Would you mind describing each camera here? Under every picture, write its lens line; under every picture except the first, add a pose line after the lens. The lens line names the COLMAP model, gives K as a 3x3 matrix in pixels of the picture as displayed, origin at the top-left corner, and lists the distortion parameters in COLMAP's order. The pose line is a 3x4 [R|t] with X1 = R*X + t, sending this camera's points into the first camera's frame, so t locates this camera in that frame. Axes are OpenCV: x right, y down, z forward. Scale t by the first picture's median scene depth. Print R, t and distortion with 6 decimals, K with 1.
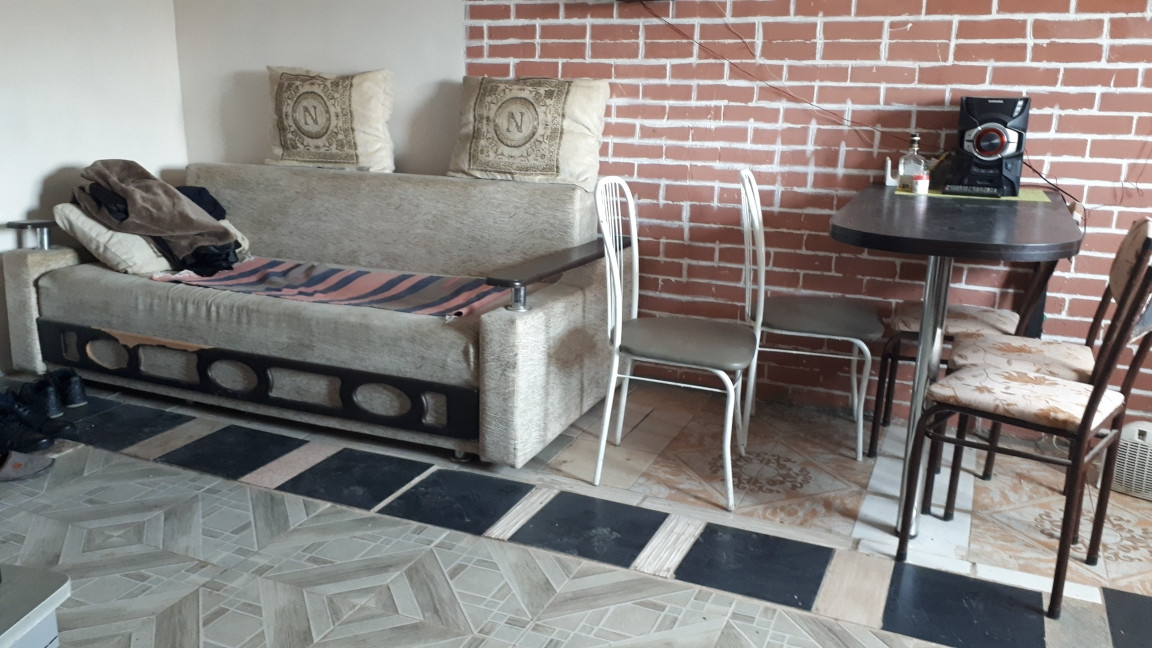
lens RADIAL K [[914.7, 0, 573.9], [0, 914.7, 326.7], [0, 0, 1]] dist [0.091166, -0.154245]
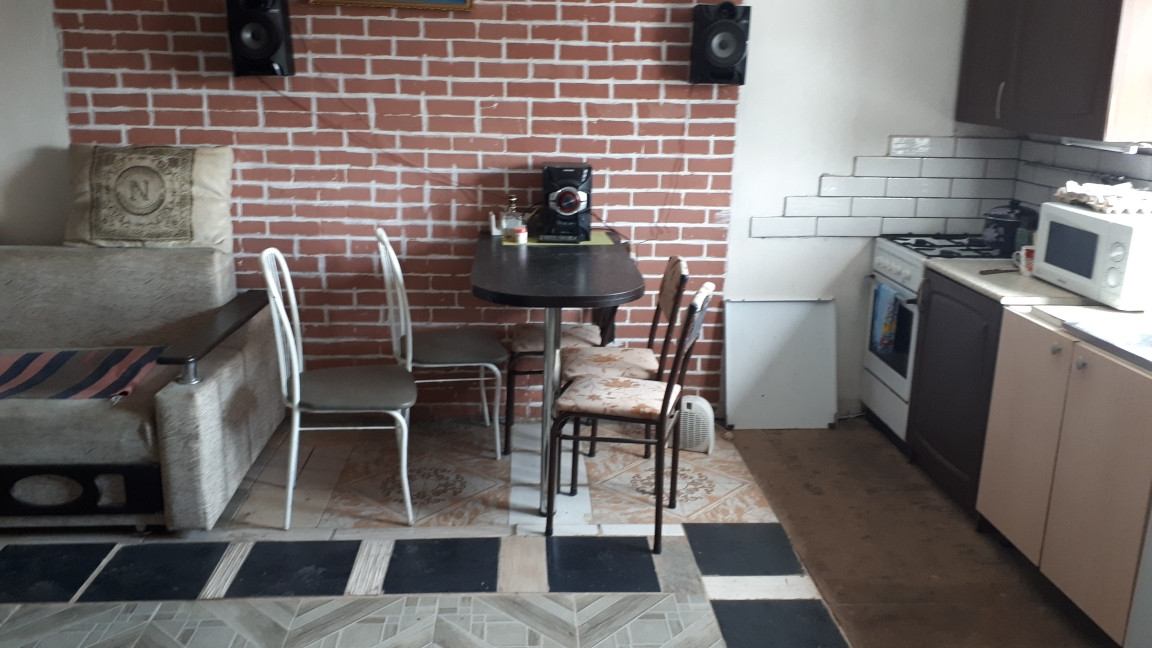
lens RADIAL K [[914.7, 0, 573.9], [0, 914.7, 326.7], [0, 0, 1]] dist [0.091166, -0.154245]
pose [[0.888444, -0.119312, 0.443207, -0.127136], [0.112870, 0.992764, 0.040997, -0.072192], [-0.444891, 0.013601, 0.895482, -0.146077]]
